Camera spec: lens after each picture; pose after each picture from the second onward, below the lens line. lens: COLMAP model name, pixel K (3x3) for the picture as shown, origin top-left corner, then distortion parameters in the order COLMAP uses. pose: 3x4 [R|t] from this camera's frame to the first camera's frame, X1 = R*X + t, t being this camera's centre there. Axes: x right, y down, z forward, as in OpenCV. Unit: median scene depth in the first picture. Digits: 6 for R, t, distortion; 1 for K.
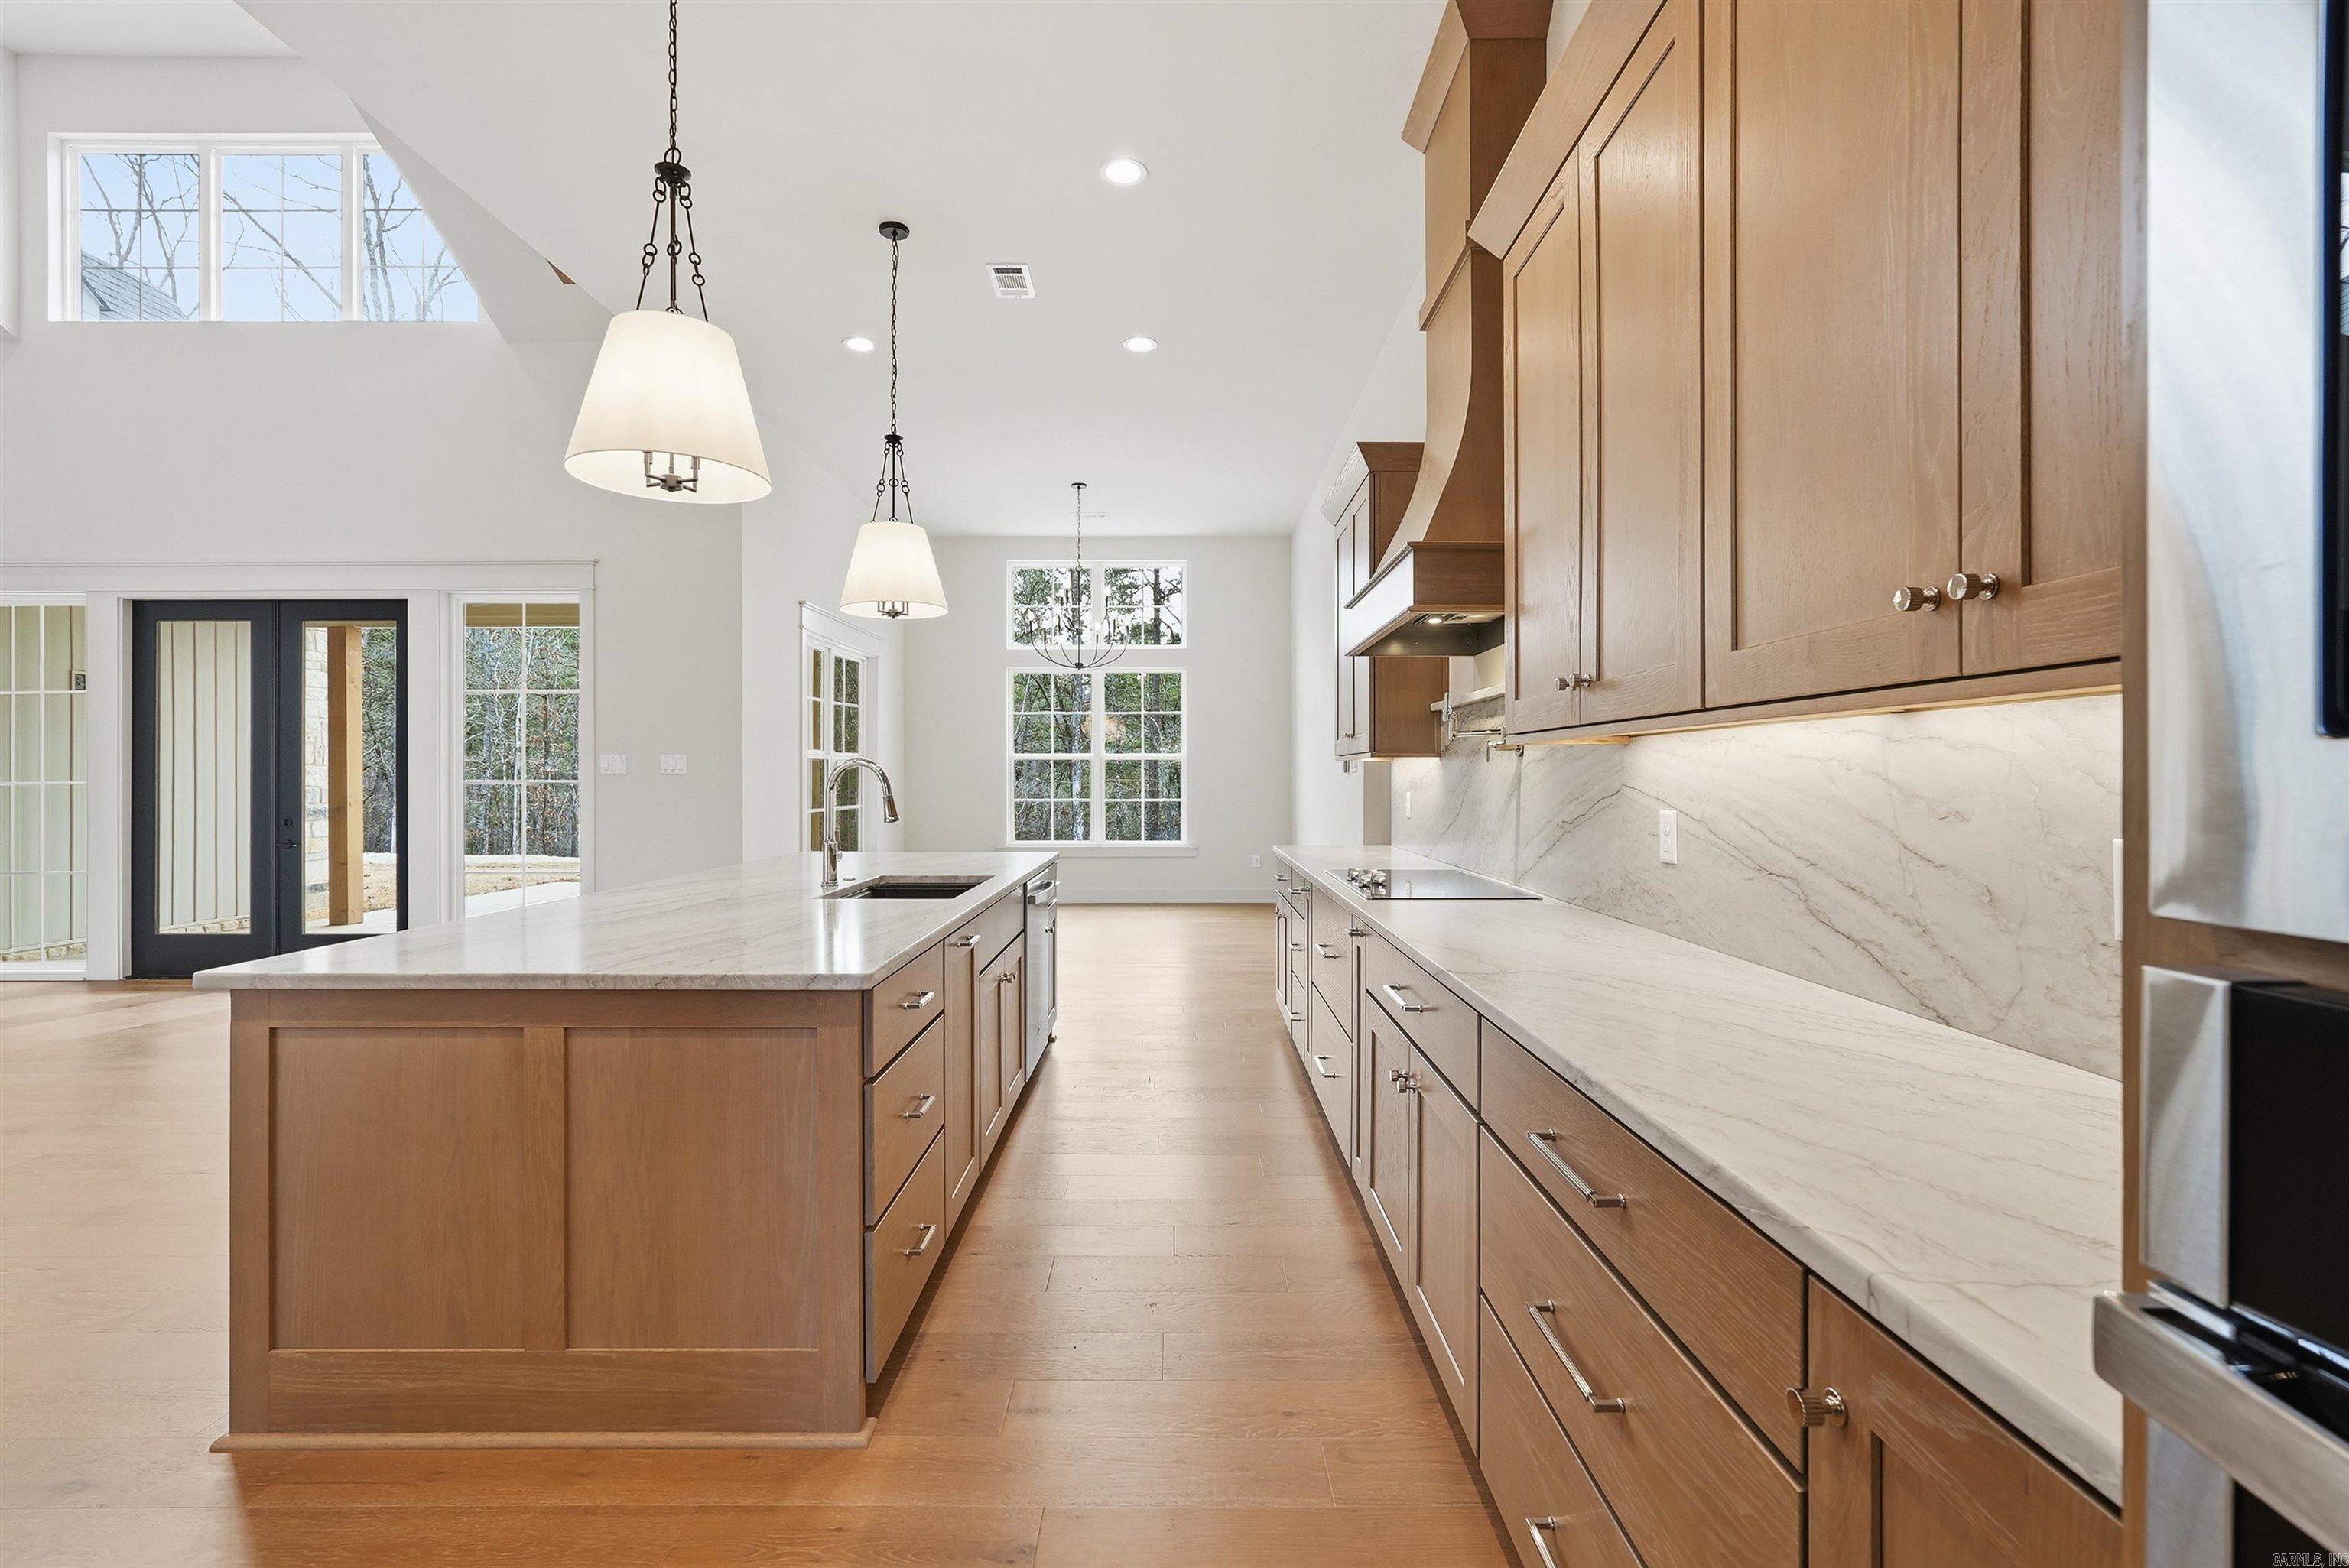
lens RADIAL K [[1048.2, 0, 1178.4], [0, 1048.2, 775.2], [0, 0, 1]] dist [-0.011768, 0.006285]
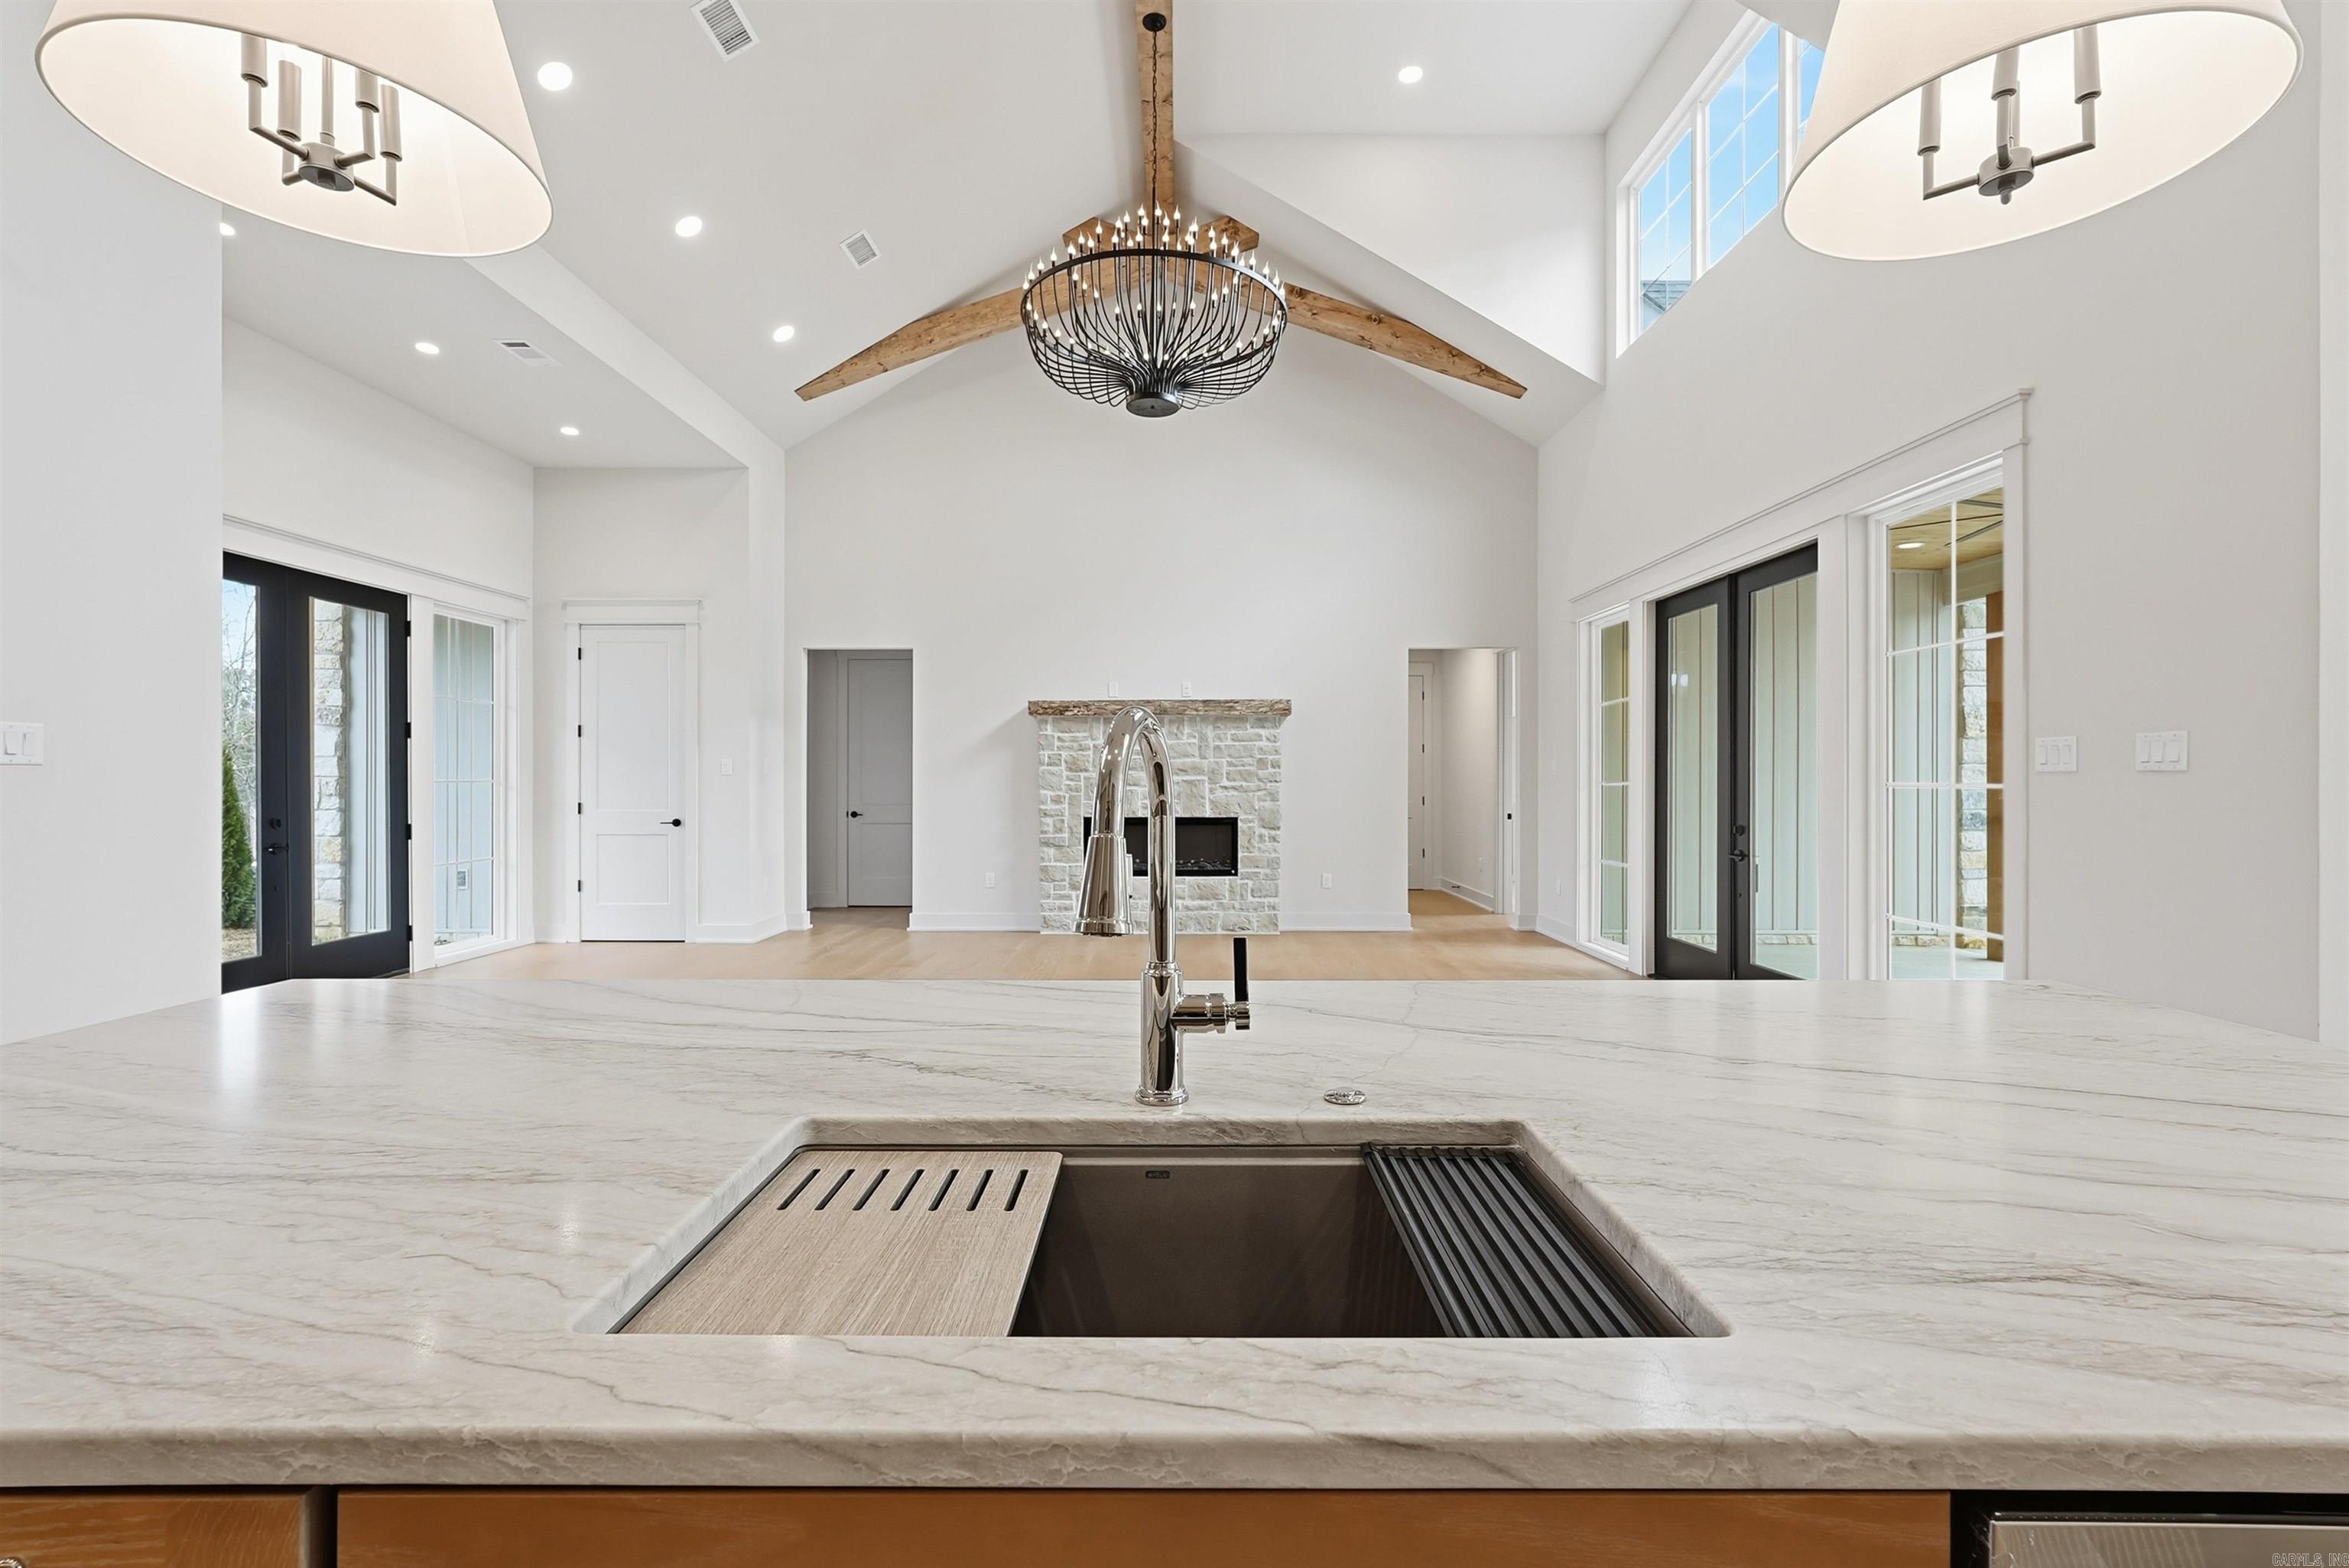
lens RADIAL K [[1048.2, 0, 1174.0], [0, 1048.2, 776.9], [0, 0, 1]] dist [-0.011768, 0.006285]
pose [[0.001134, -0.000197, -0.999999, 0.009422], [0.000271, 1.000000, -0.000197, 0.002915], [0.999999, -0.000271, 0.001134, 0.882107]]
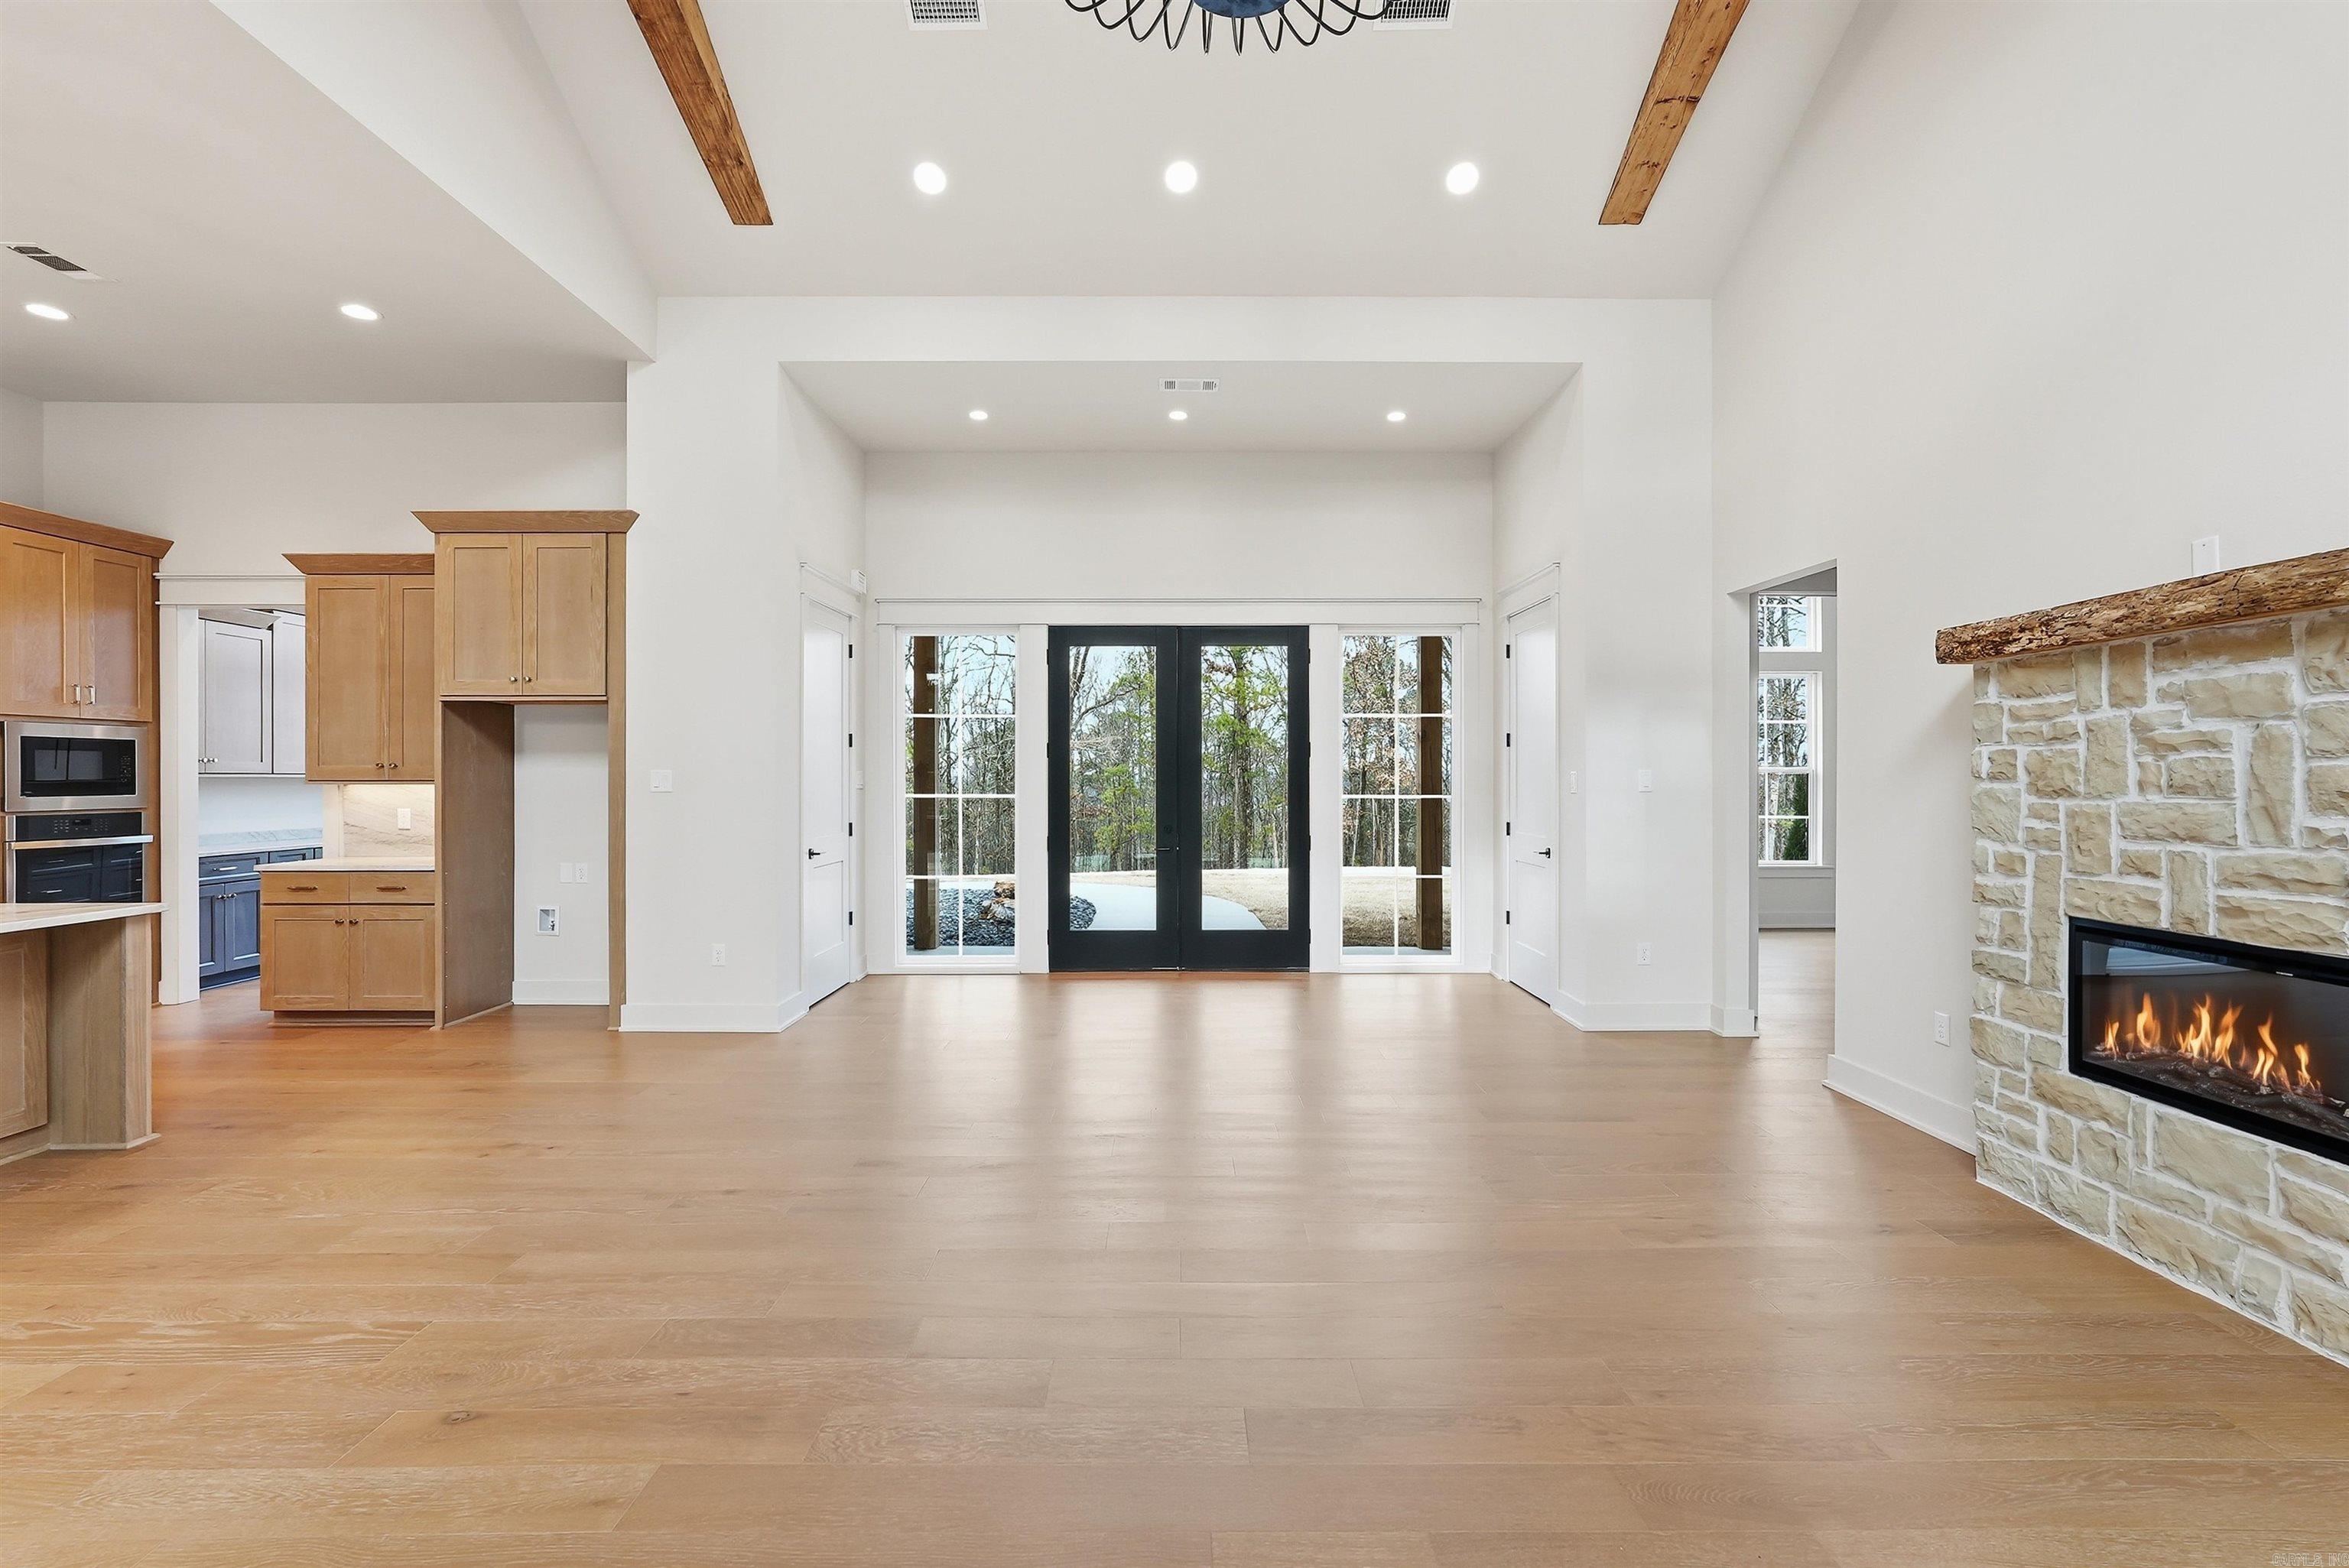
lens RADIAL K [[1048.2, 0, 1169.4], [0, 1048.2, 780.2], [0, 0, 1]] dist [-0.011768, 0.006285]
pose [[-0.999969, 0.002333, -0.007564, -1.416614], [0.002319, 0.999996, 0.001868, -0.023668], [0.007569, 0.001850, -0.999970, 1.495765]]
